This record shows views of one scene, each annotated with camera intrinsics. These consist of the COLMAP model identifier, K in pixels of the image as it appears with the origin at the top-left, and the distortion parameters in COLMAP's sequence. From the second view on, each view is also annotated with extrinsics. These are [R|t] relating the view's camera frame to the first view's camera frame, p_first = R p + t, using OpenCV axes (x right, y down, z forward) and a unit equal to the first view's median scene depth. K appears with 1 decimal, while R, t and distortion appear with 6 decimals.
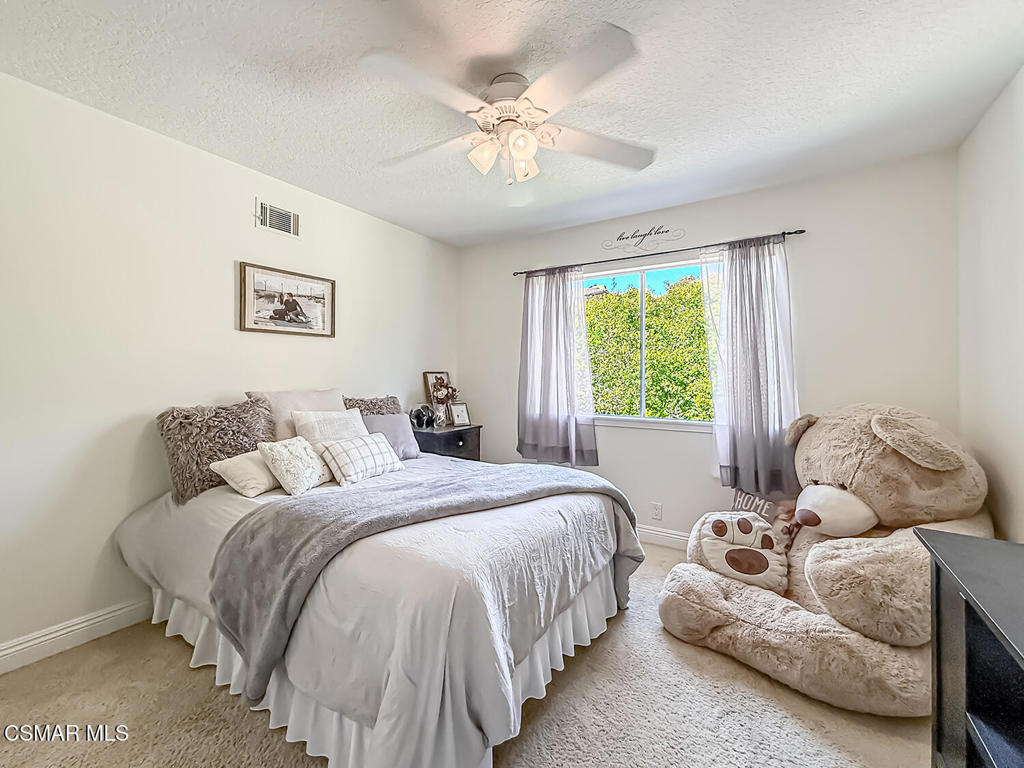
lens RADIAL K [[415.7, 0, 510.2], [0, 415.7, 365.7], [0, 0, 1]] dist [-0.000064, -0.000039]
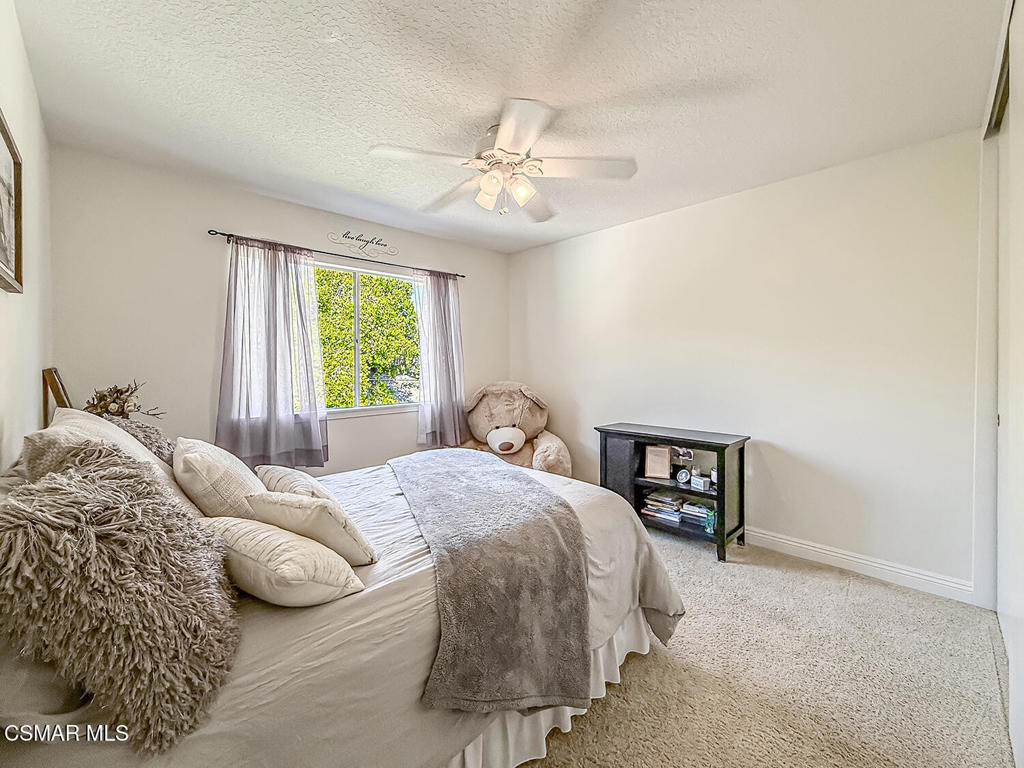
lens RADIAL K [[415.7, 0, 510.2], [0, 415.7, 365.7], [0, 0, 1]] dist [-0.000064, -0.000039]
pose [[0.237168, -0.006715, 0.971445, -0.662587], [-0.013413, 0.999858, 0.010186, -0.000465], [-0.971376, -0.015446, 0.237045, 0.364771]]
